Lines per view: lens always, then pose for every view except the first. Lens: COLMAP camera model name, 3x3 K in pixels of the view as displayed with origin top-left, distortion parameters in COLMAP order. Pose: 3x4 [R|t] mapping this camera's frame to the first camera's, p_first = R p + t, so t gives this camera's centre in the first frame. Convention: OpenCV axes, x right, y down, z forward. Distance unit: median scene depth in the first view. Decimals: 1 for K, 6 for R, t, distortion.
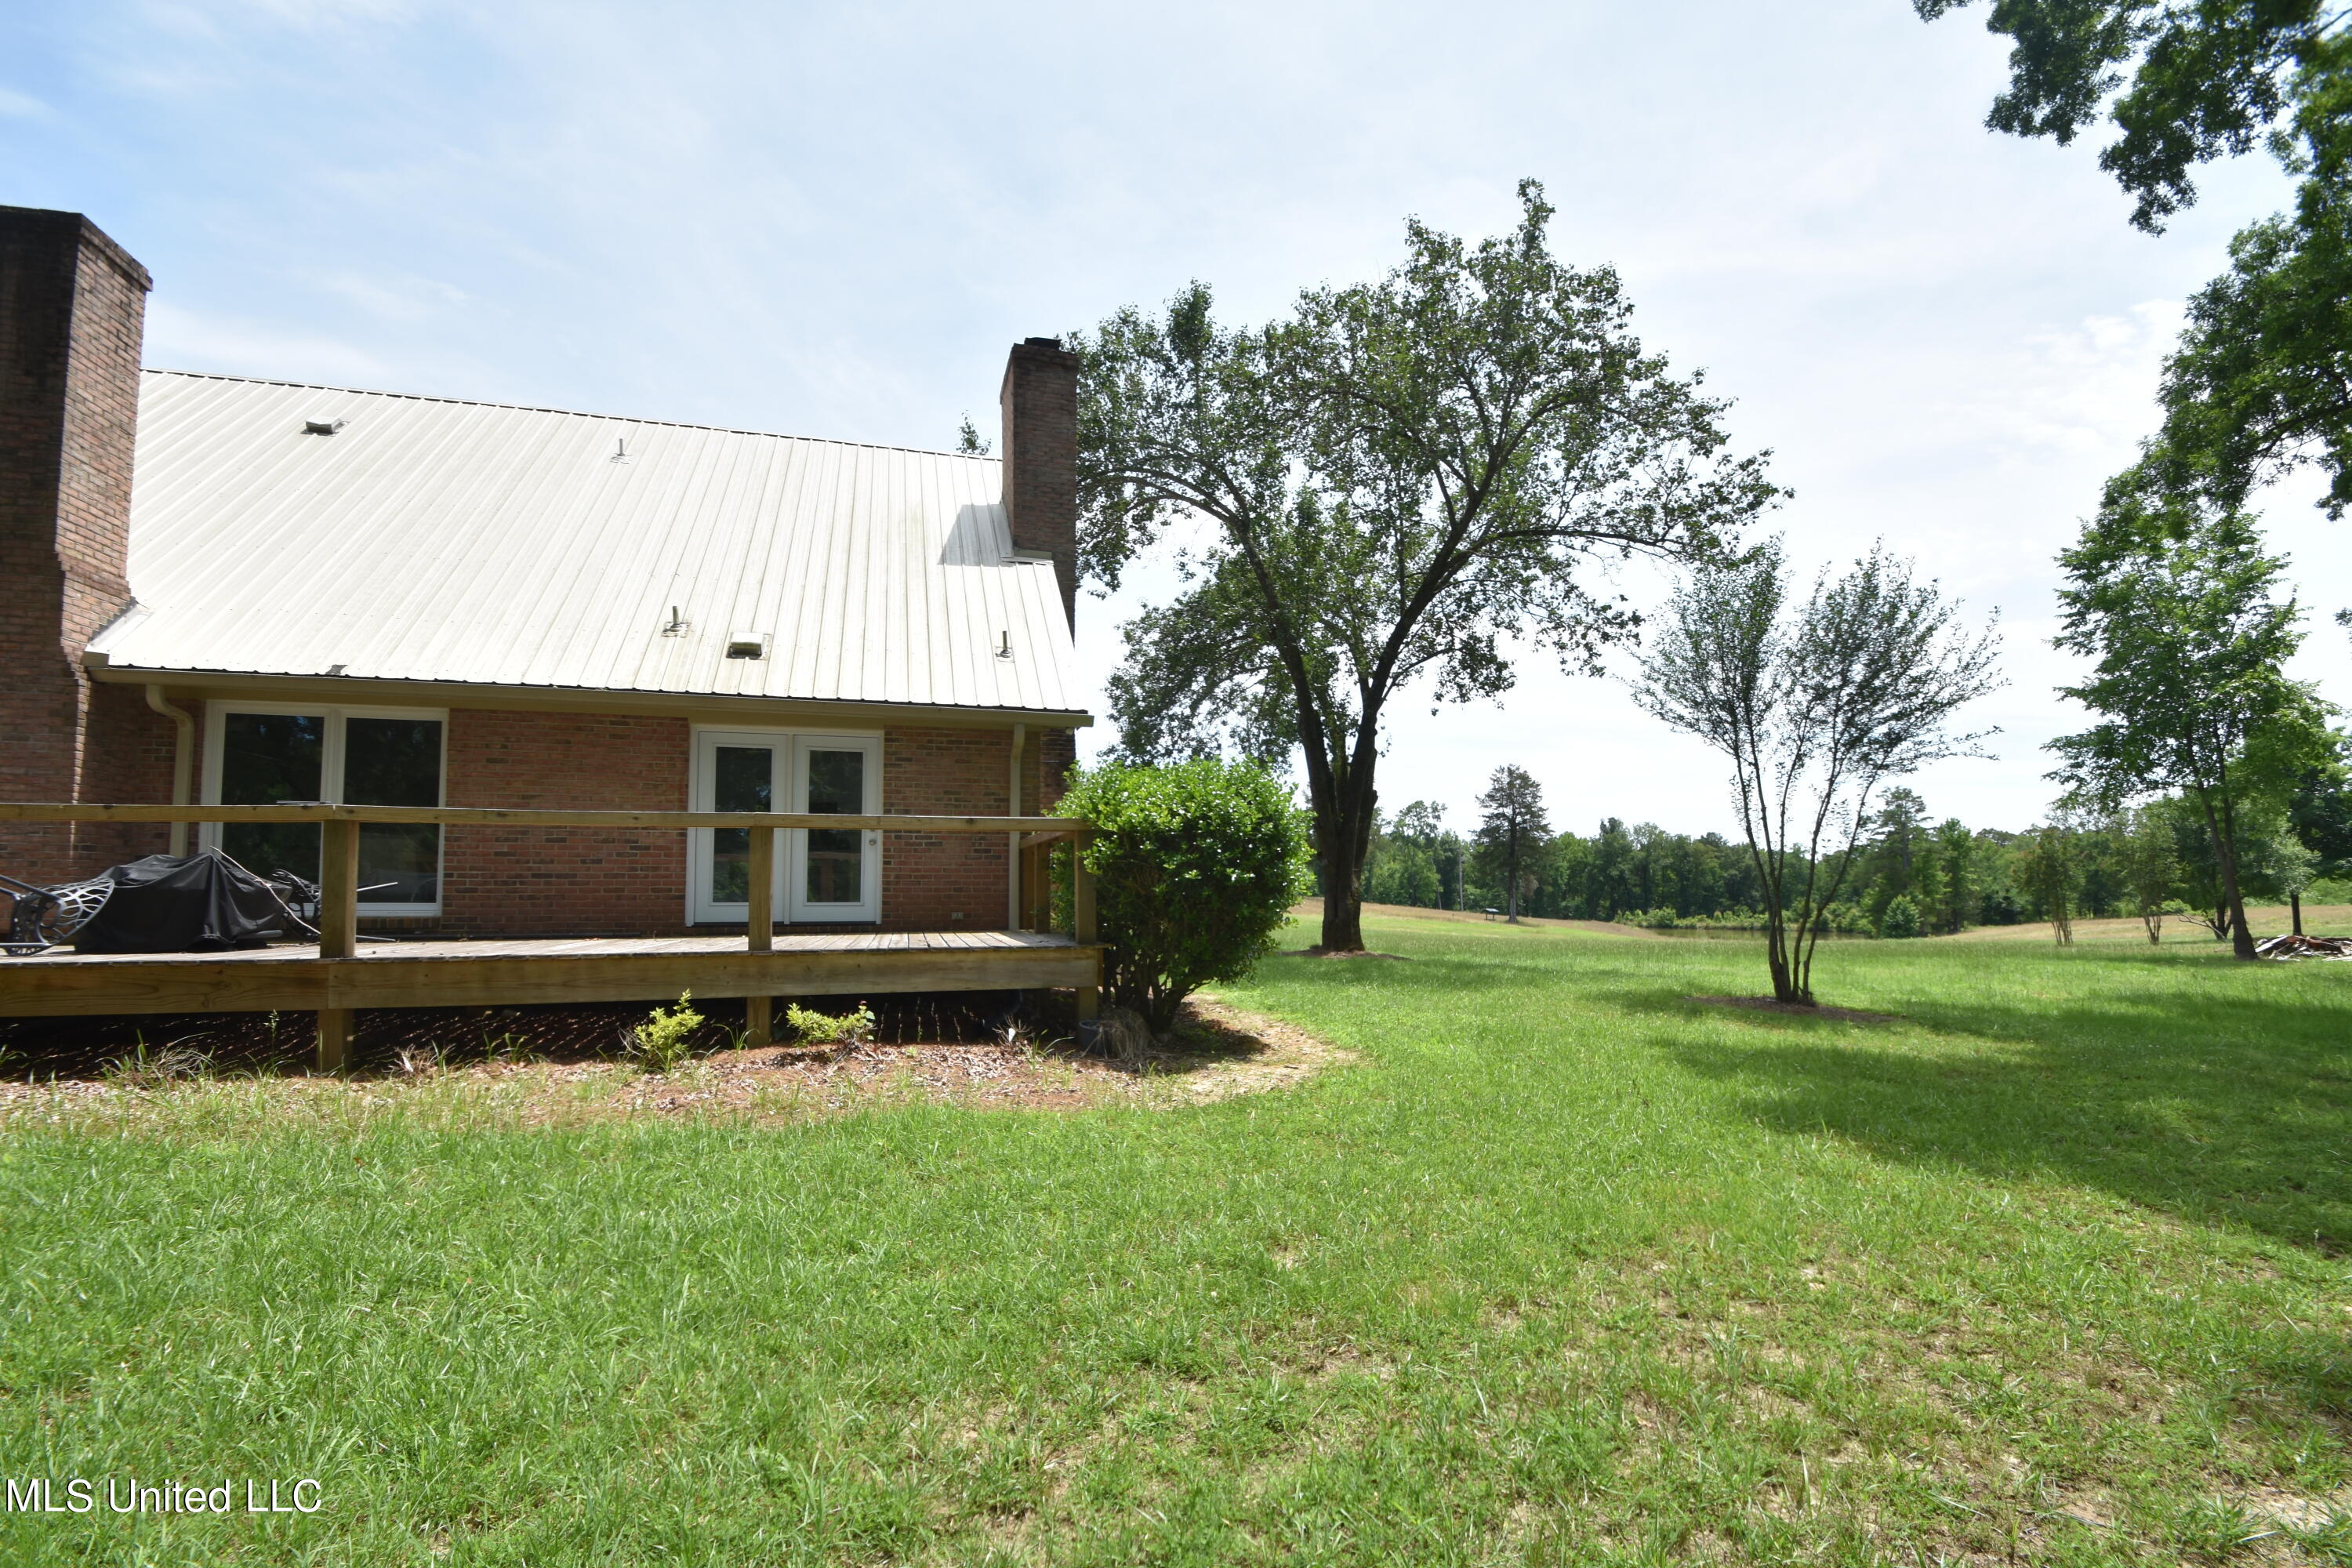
lens RADIAL K [[1035.9, 0, 1182.9], [0, 1035.9, 834.4], [0, 0, 1]] dist [0.015848, -0.015854]
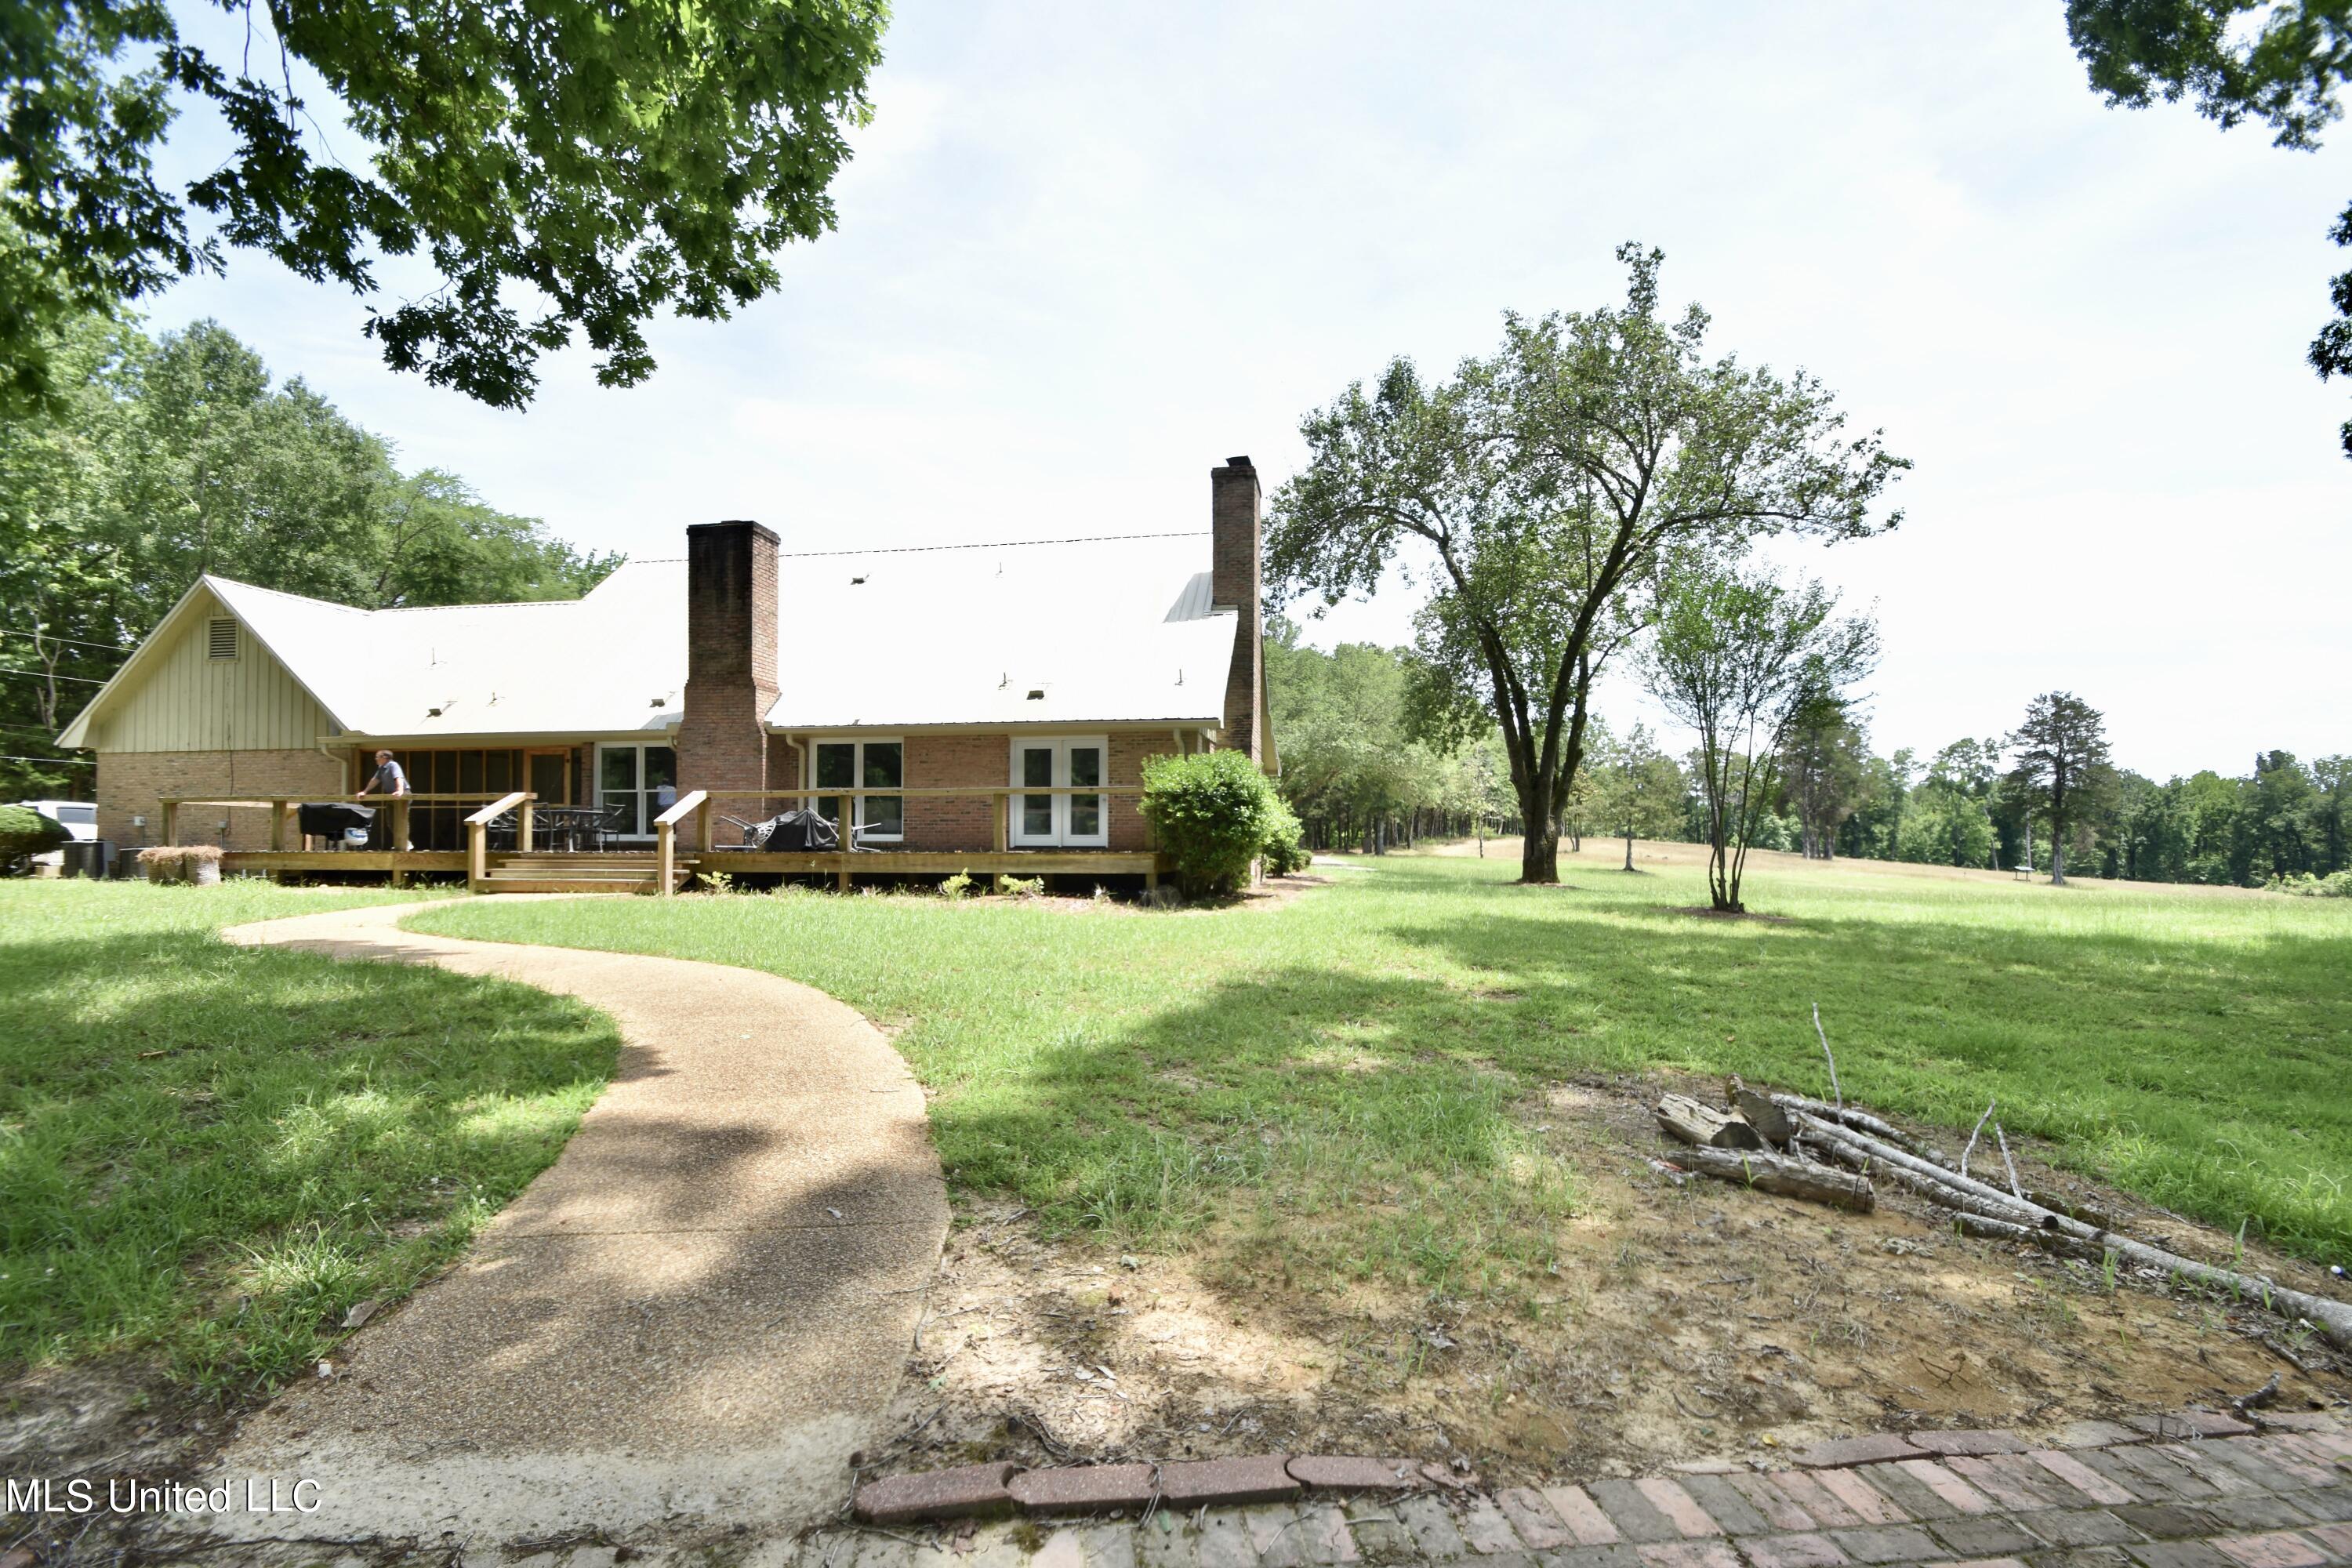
lens RADIAL K [[1032.9, 0, 1179.2], [0, 1032.9, 834.5], [0, 0, 1]] dist [0.016313, -0.016957]
pose [[0.900255, -0.002765, -0.435354, 0.669585], [0.021150, 0.999077, 0.037390, 0.002981], [0.434849, -0.042869, 0.899483, -0.591137]]
